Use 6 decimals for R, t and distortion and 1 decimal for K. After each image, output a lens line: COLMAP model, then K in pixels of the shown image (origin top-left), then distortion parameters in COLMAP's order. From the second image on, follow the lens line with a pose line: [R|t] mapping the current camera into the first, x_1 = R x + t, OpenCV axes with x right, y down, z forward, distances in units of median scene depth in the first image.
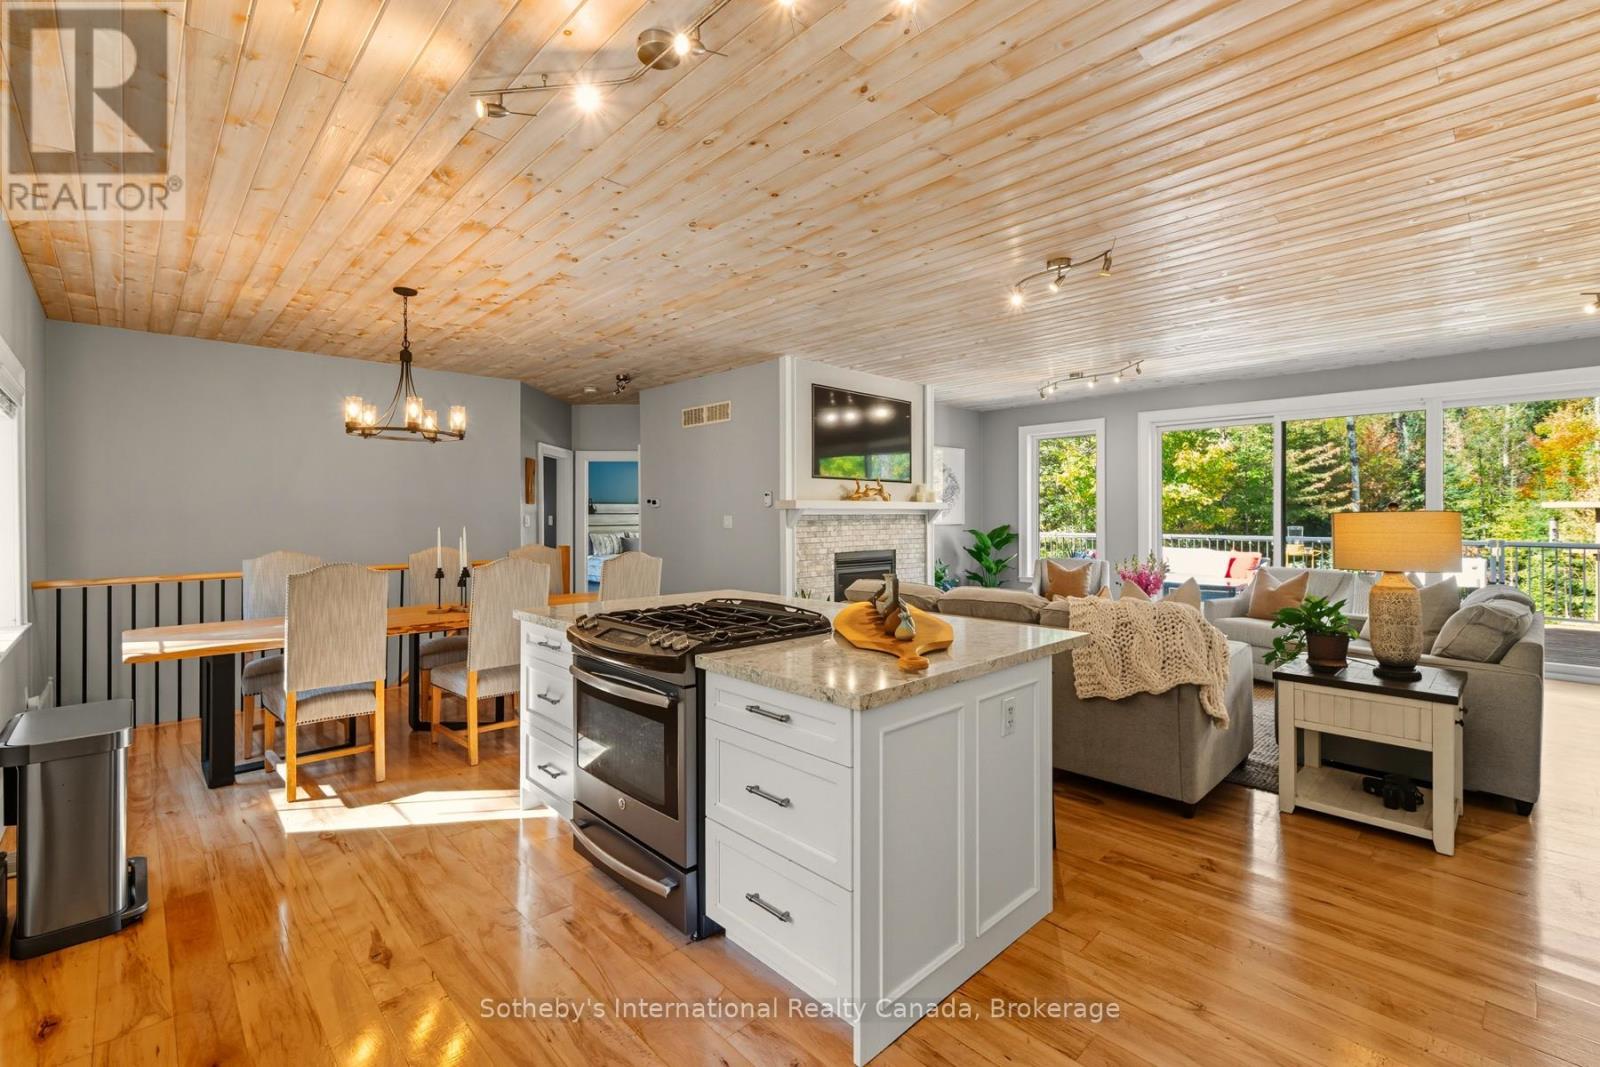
lens RADIAL K [[705.5, 0, 791.9], [0, 705.5, 524.6], [0, 0, 1]] dist [0.005248, -0.000994]
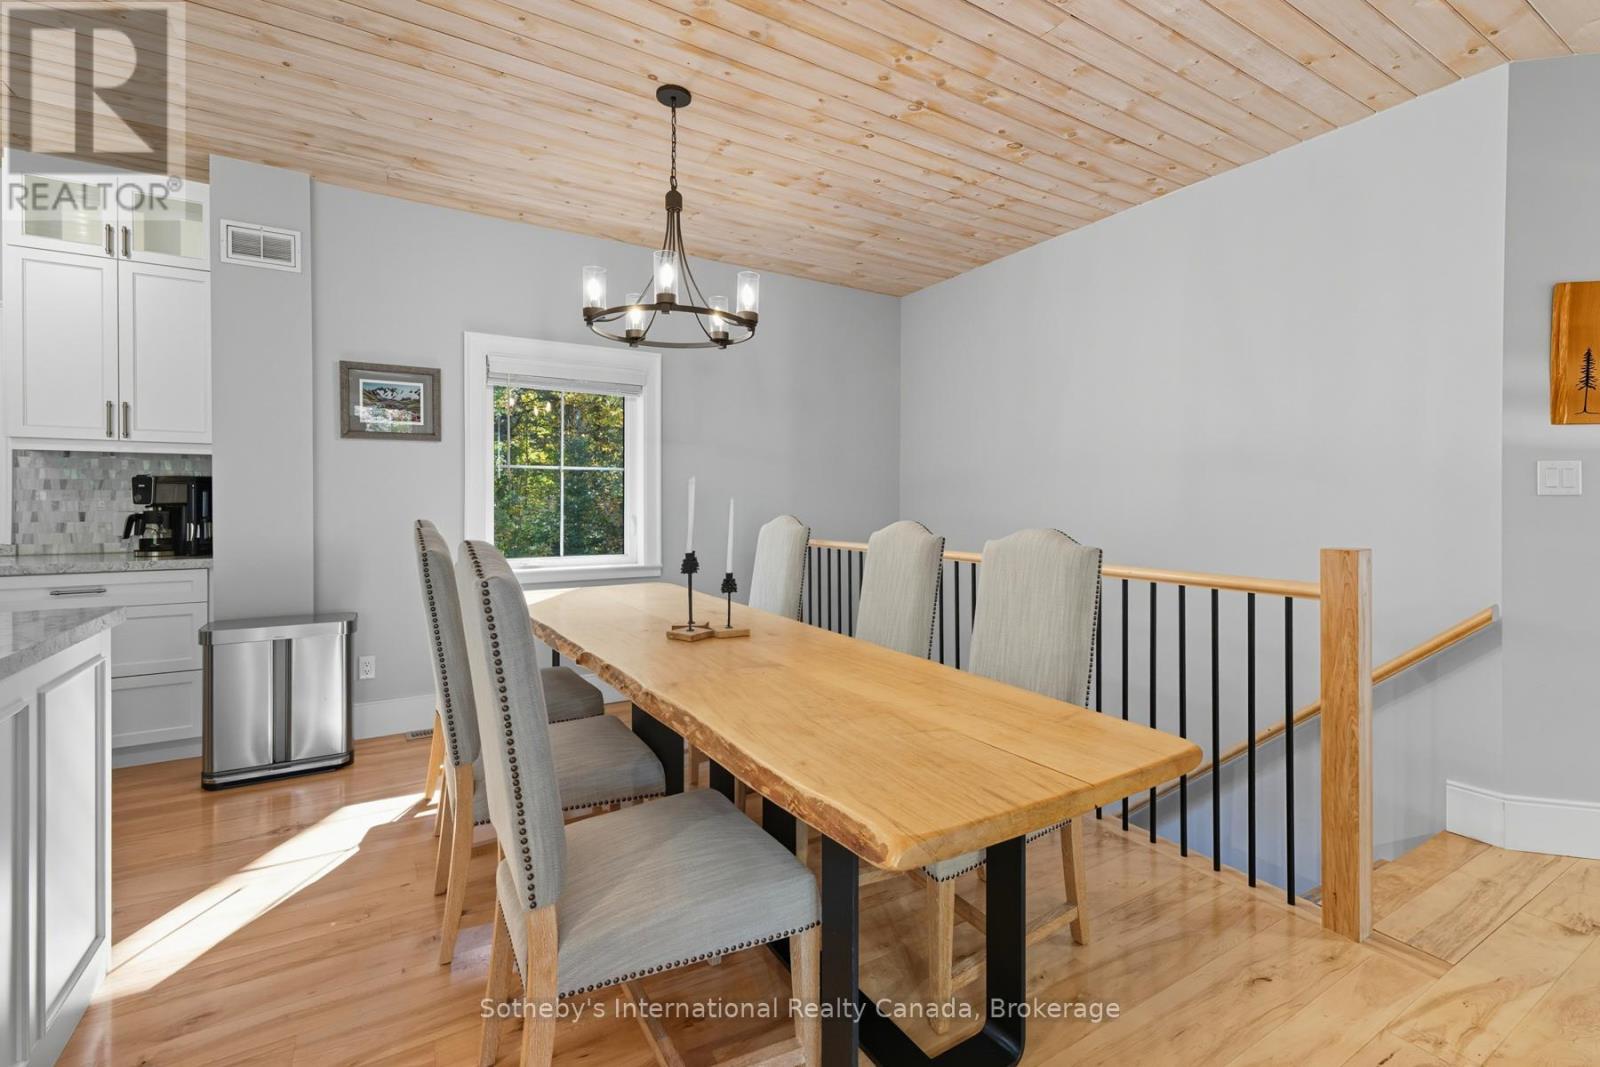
lens RADIAL K [[705.5, 0, 807.1], [0, 705.5, 504.6], [0, 0, 1]] dist [0.005248, -0.000994]
pose [[-0.217205, 0.007688, -0.976096, 0.013139], [-0.016261, 0.999802, 0.011493, 0.006446], [0.975990, 0.018368, -0.217037, 0.475890]]
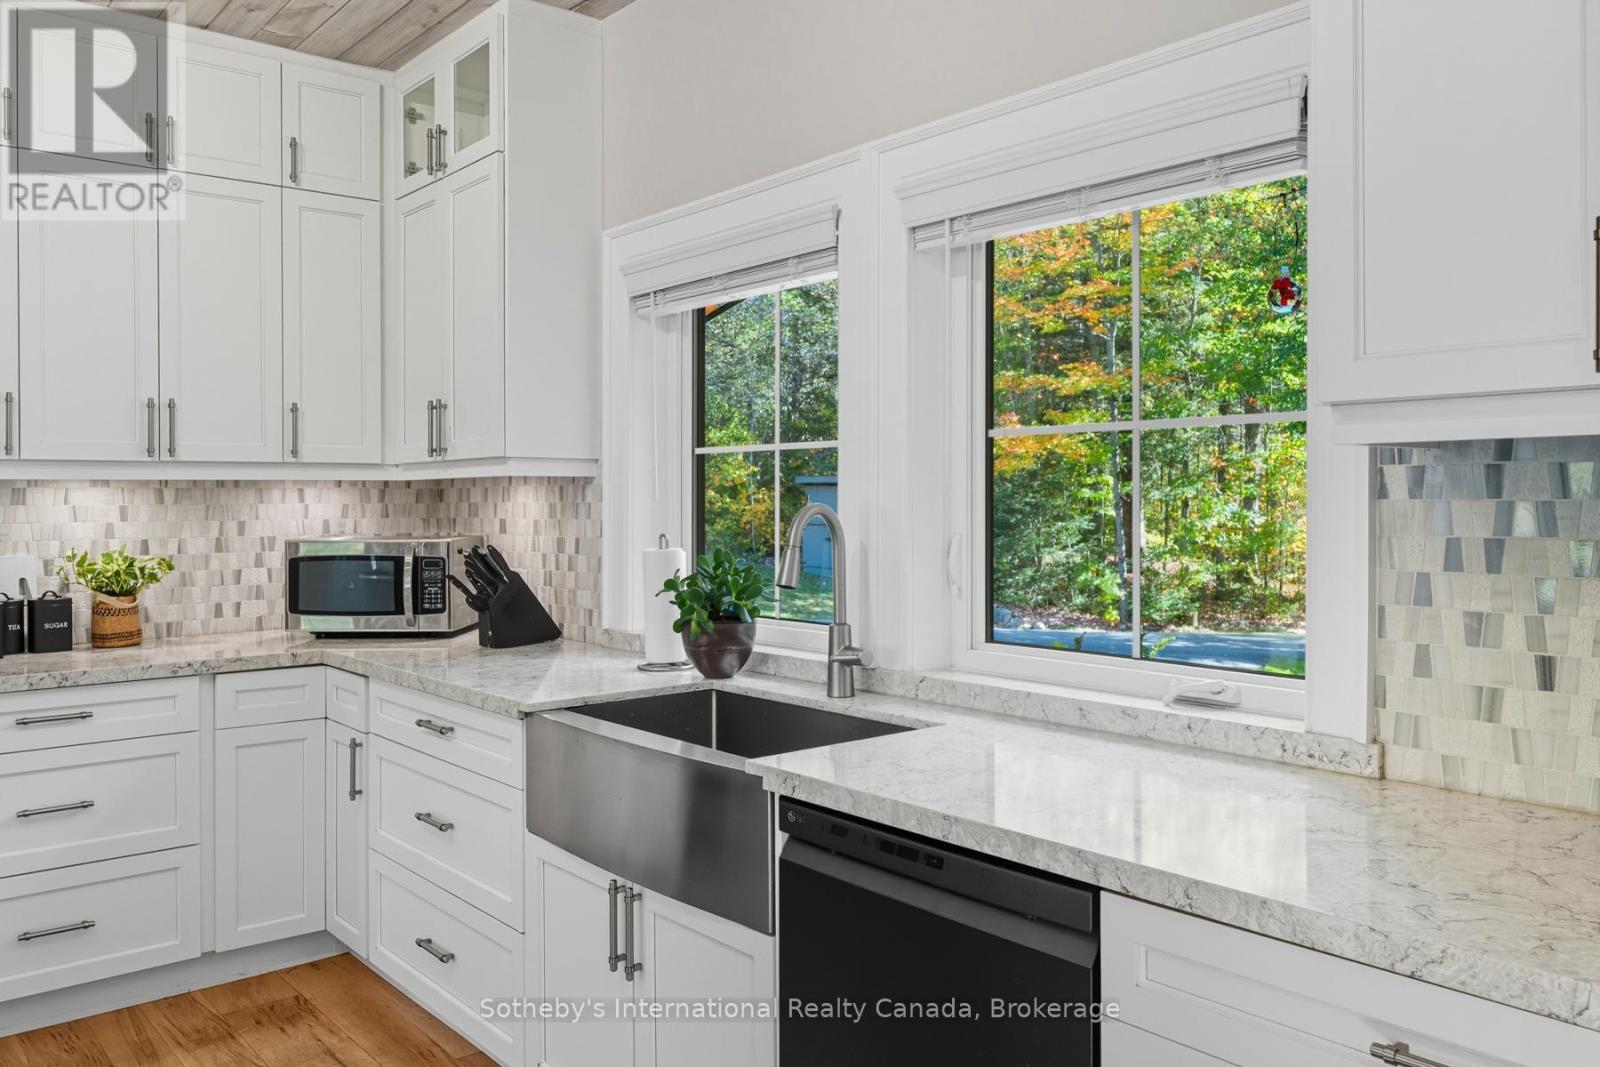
lens RADIAL K [[1228.0, 0, 791.7], [0, 1228.0, 499.9], [0, 0, 1]] dist [-0.001916, -0.000228]
pose [[-0.995826, 0.006514, 0.091041, -0.138518], [0.007858, 0.999865, 0.014409, -0.003054], [-0.090935, 0.015065, -0.995743, 0.261689]]
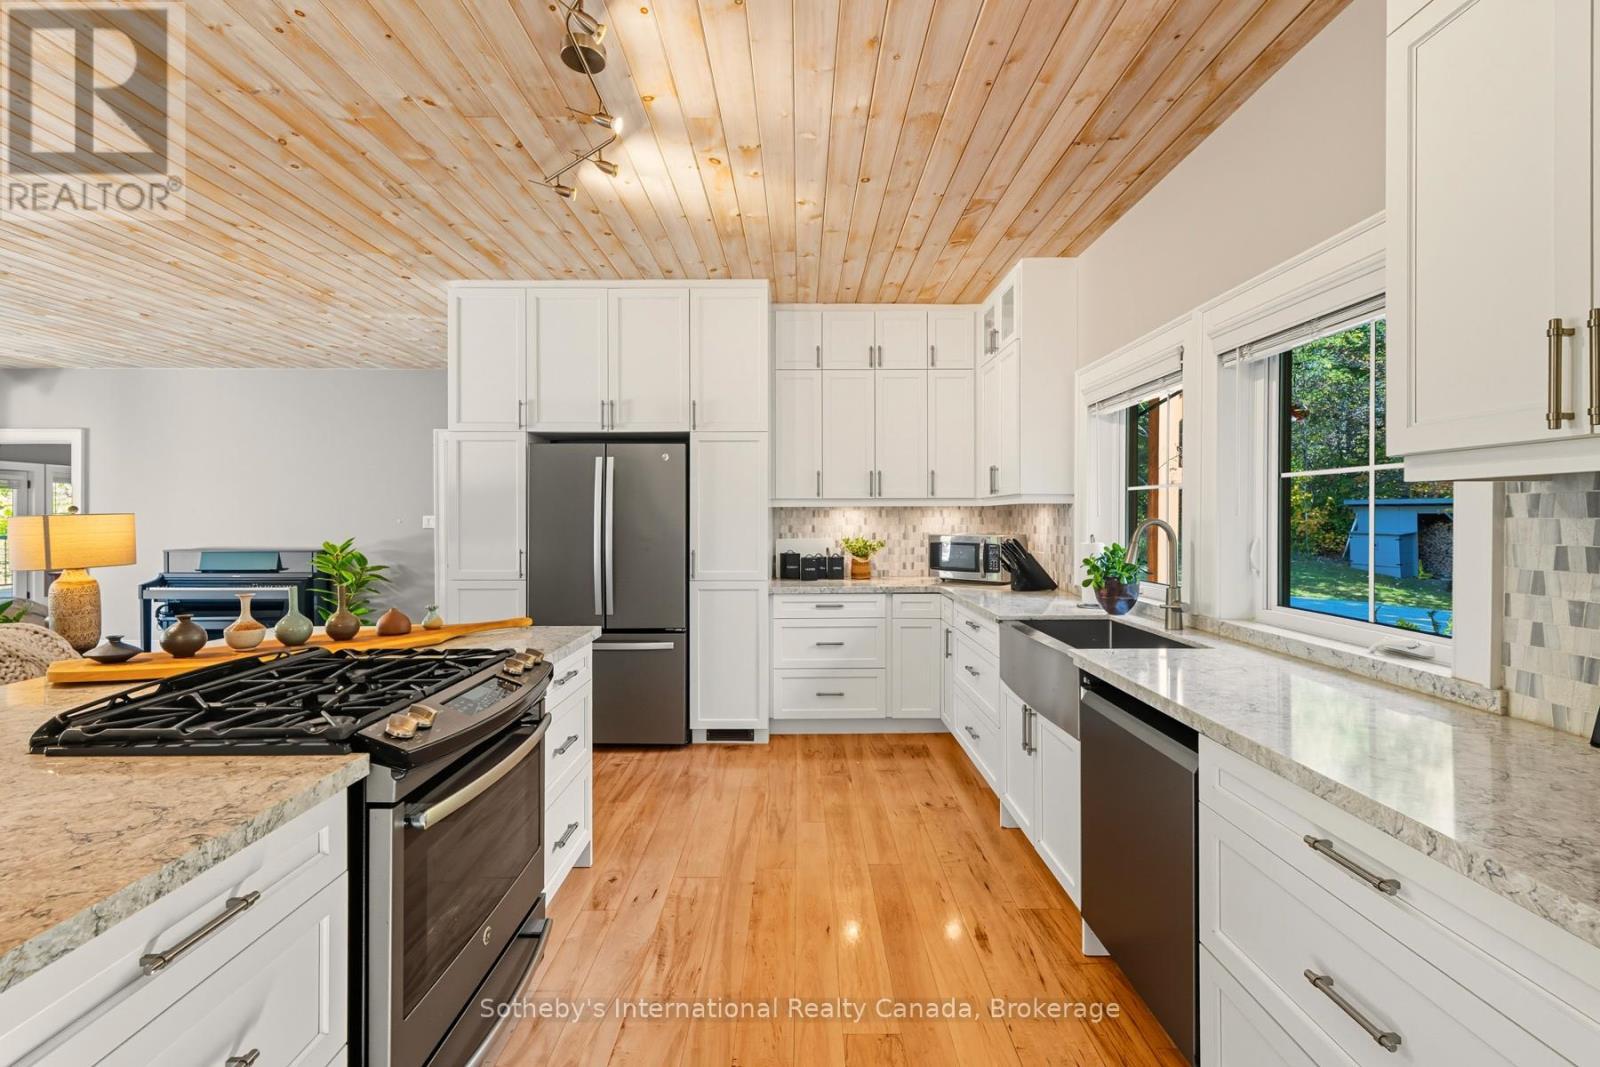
lens RADIAL K [[686.8, 0, 808.1], [0, 686.8, 516.7], [0, 0, 1]] dist [0.006648, 0.000123]
pose [[-0.716706, 0.002375, 0.697372, -0.196596], [0.012334, 0.999881, 0.009271, -0.003170], [-0.697267, 0.015246, -0.716649, 0.276071]]
